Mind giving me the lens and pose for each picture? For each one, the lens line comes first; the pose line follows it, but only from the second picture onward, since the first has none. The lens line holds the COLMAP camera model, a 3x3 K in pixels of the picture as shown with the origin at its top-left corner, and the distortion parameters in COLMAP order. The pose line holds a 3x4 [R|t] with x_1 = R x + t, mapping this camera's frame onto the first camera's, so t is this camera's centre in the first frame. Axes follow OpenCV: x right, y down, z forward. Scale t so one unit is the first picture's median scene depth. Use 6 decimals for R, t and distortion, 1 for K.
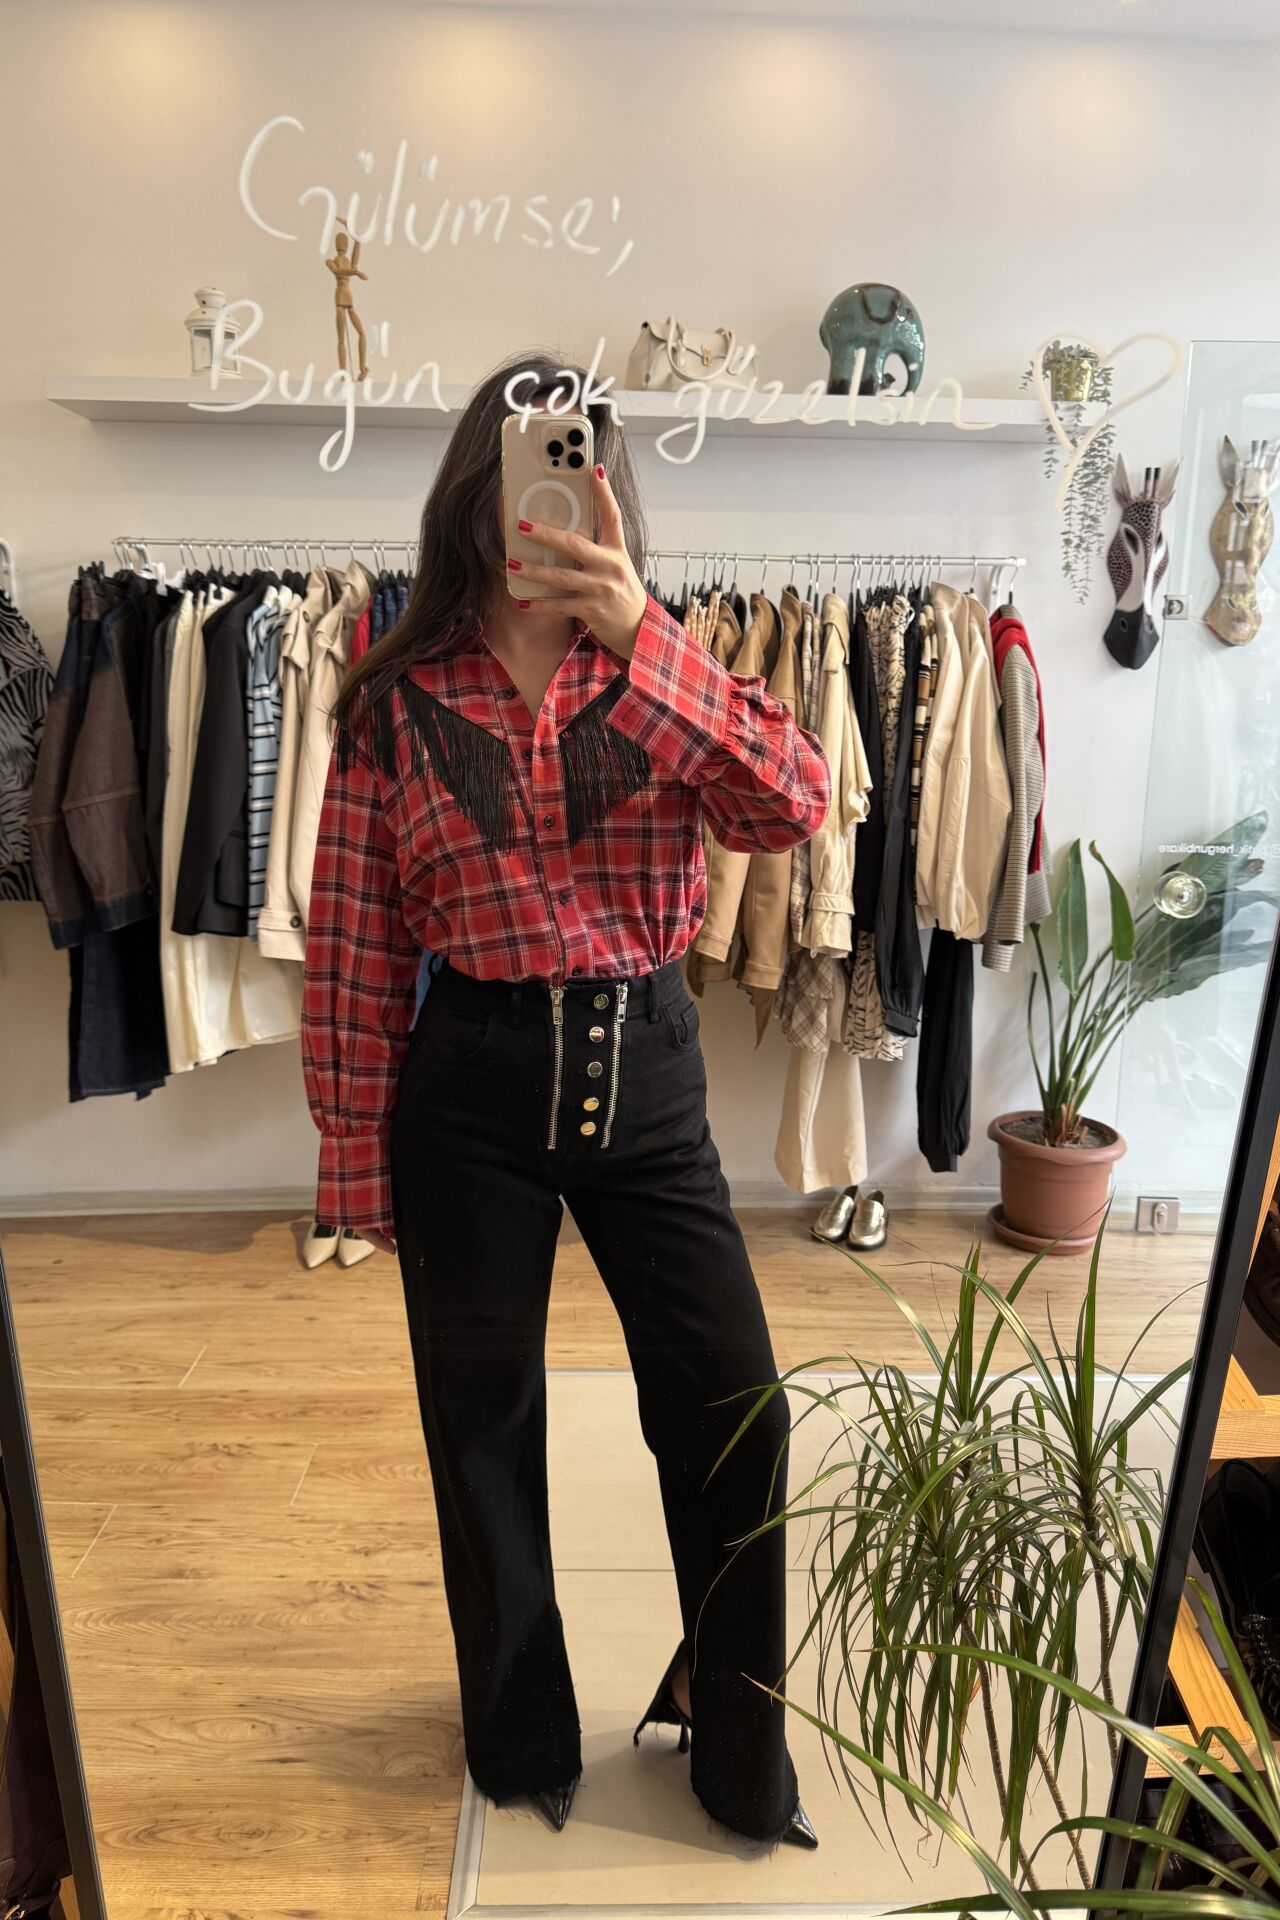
lens RADIAL K [[1217.6, 0, 645.6], [0, 1217.6, 975.3], [0, 0, 1]] dist [0.003477, -0.025768]
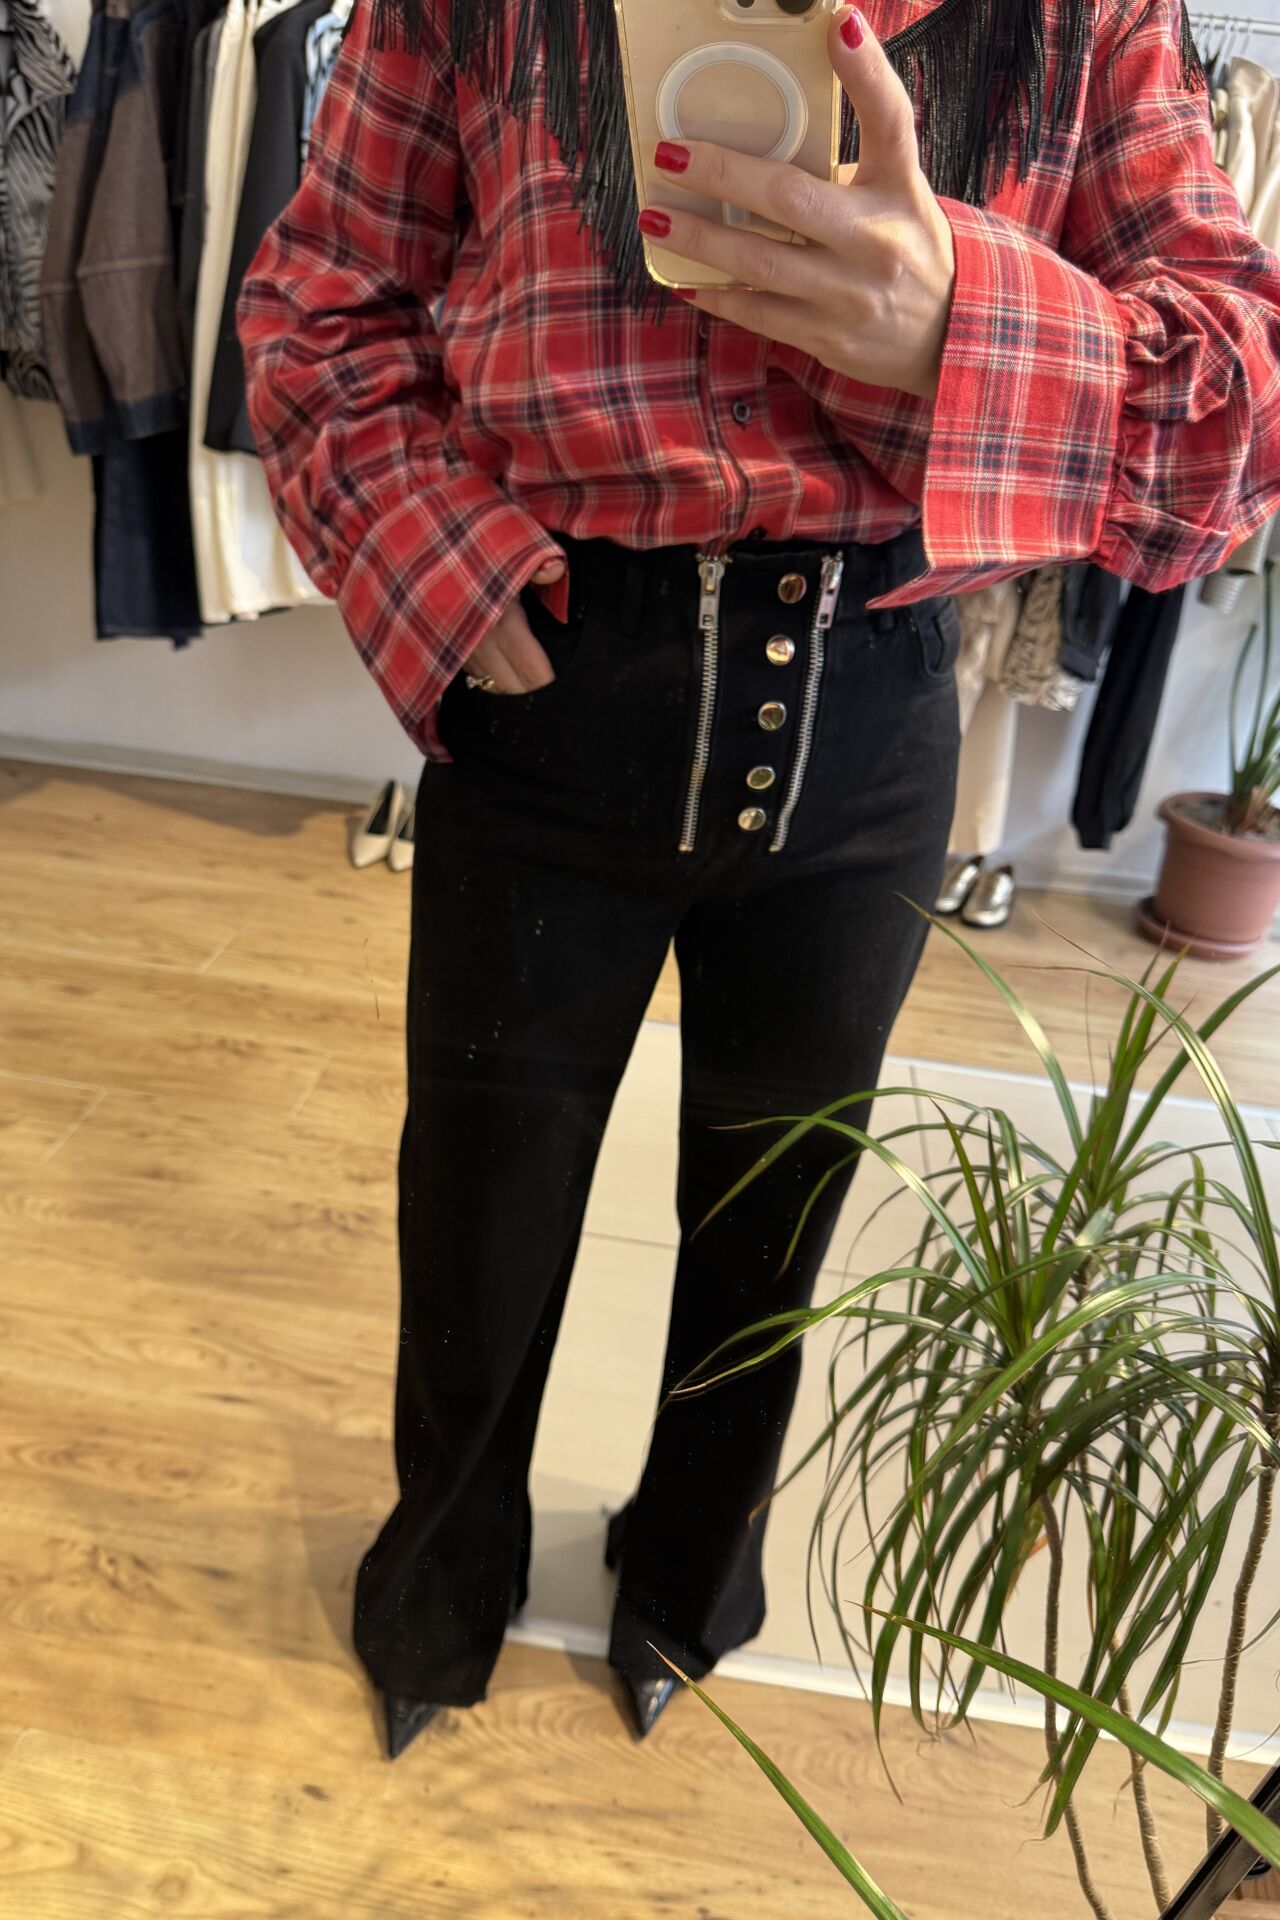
lens RADIAL K [[1217.6, 0, 665.8], [0, 1217.6, 921.1], [0, 0, 1]] dist [0.003477, -0.025768]
pose [[0.988083, 0.132085, -0.079029, 0.027448], [-0.108498, 0.961866, 0.251082, 0.031956], [0.109180, -0.239516, 0.964734, 0.158284]]
